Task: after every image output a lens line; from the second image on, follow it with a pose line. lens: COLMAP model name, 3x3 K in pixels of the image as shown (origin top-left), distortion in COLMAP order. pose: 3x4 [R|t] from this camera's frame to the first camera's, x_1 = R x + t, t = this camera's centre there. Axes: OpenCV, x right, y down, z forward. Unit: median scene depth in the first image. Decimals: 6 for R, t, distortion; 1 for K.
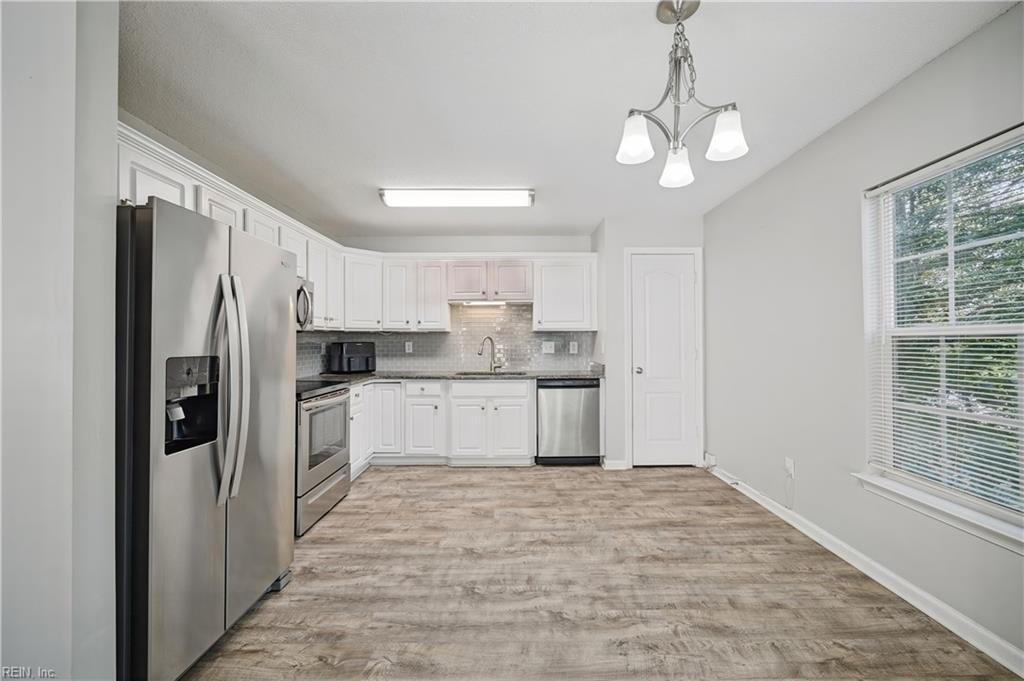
lens RADIAL K [[406.9, 0, 512.9], [0, 406.9, 336.7], [0, 0, 1]] dist [-0.001314, 0.000103]
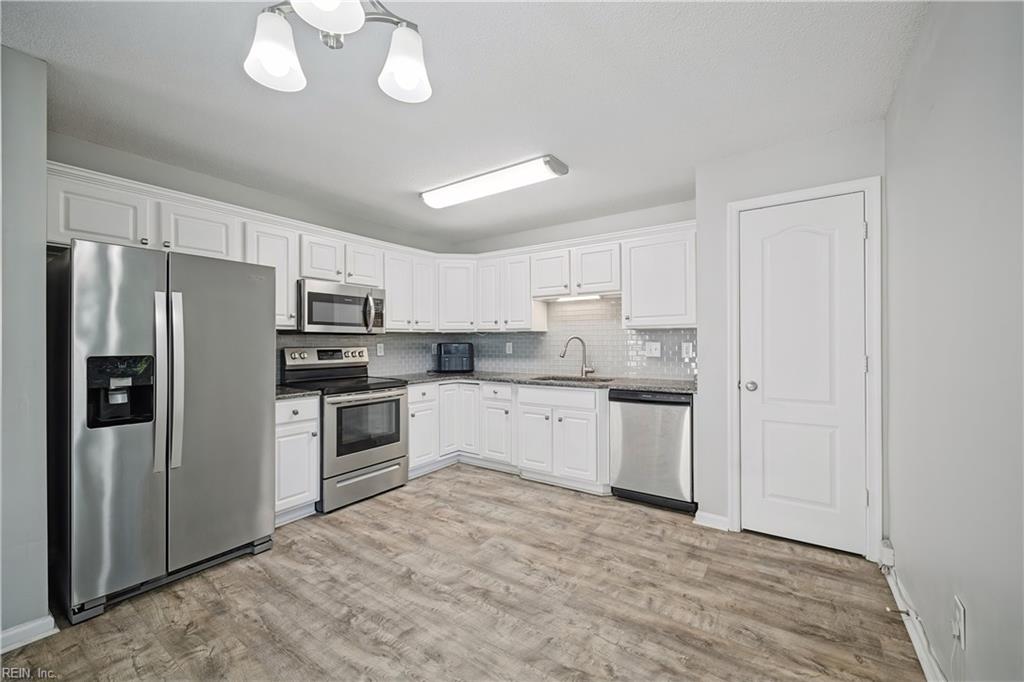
lens RADIAL K [[406.9, 0, 512.5], [0, 406.9, 339.6], [0, 0, 1]] dist [-0.001314, 0.000103]
pose [[0.819620, -0.004217, -0.572892, 0.397232], [0.008913, 0.999946, 0.005390, 0.000646], [0.572838, -0.009524, 0.819613, 0.259005]]
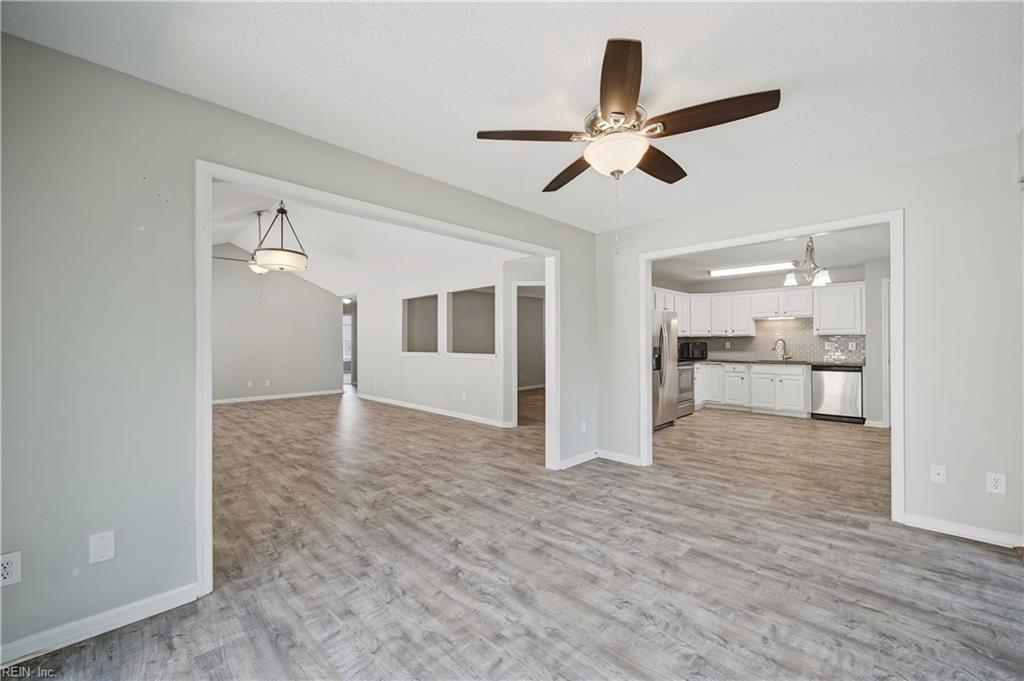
lens RADIAL K [[406.9, 0, 512.4], [0, 406.9, 344.0], [0, 0, 1]] dist [-0.001314, 0.000103]
pose [[0.710425, 0.002286, -0.703769, 0.387306], [0.011437, 0.999825, 0.014793, -0.019829], [0.703680, -0.018558, 0.710275, -1.087030]]
